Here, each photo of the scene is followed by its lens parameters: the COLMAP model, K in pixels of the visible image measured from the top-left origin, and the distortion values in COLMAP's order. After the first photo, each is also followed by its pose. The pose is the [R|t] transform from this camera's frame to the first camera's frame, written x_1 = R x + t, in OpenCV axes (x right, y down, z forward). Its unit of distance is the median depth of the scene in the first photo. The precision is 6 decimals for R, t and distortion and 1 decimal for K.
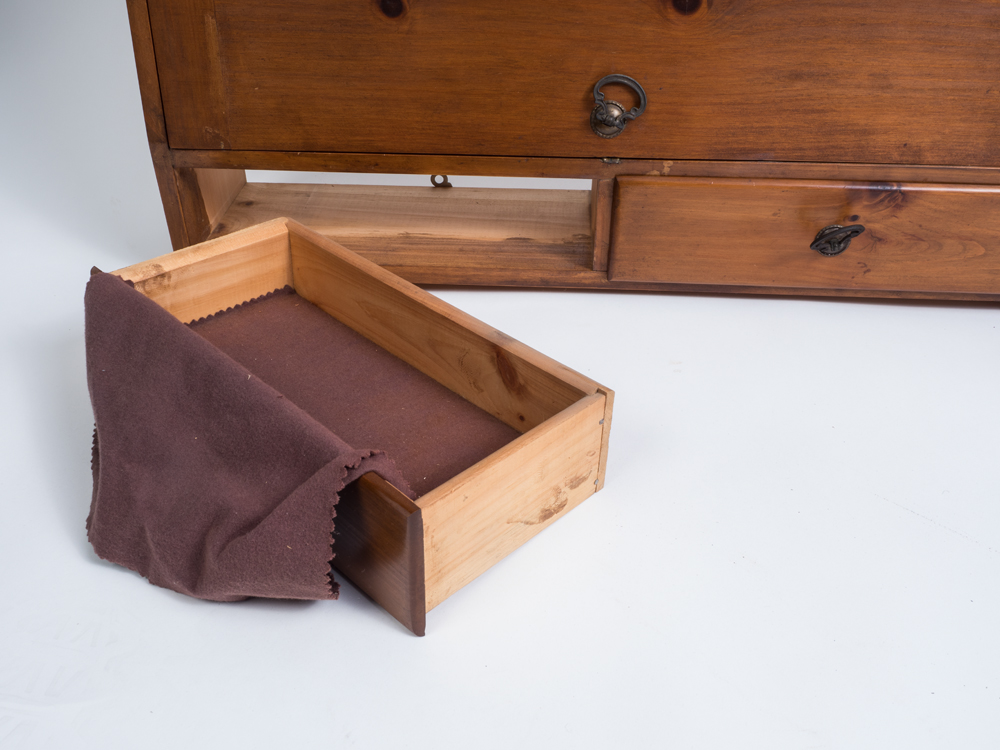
lens RADIAL K [[916.7, 0, 500.0], [0, 916.7, 375.0], [0, 0, 1]] dist [0.000935, -0.002727]
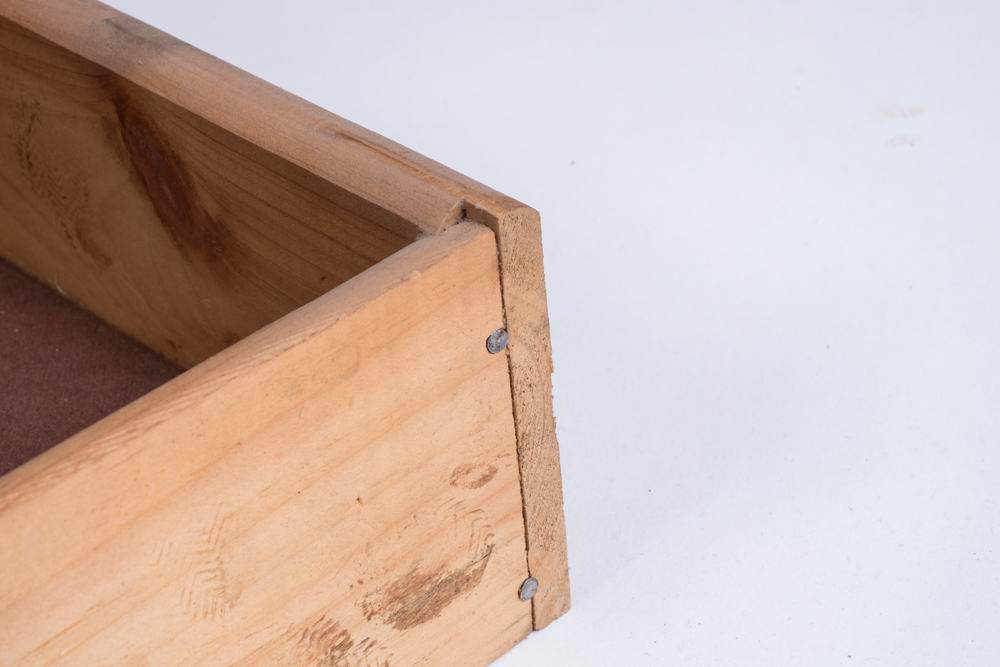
lens RADIAL K [[2289.9, 0, 500.0], [0, 2289.9, 333.5], [0, 0, 1]] dist [0.015713, 0.034844]
pose [[0.992925, -0.068710, -0.096849, 0.170677], [0.070547, 0.997385, 0.015670, 0.039829], [0.095520, -0.022391, 0.995176, 0.407541]]
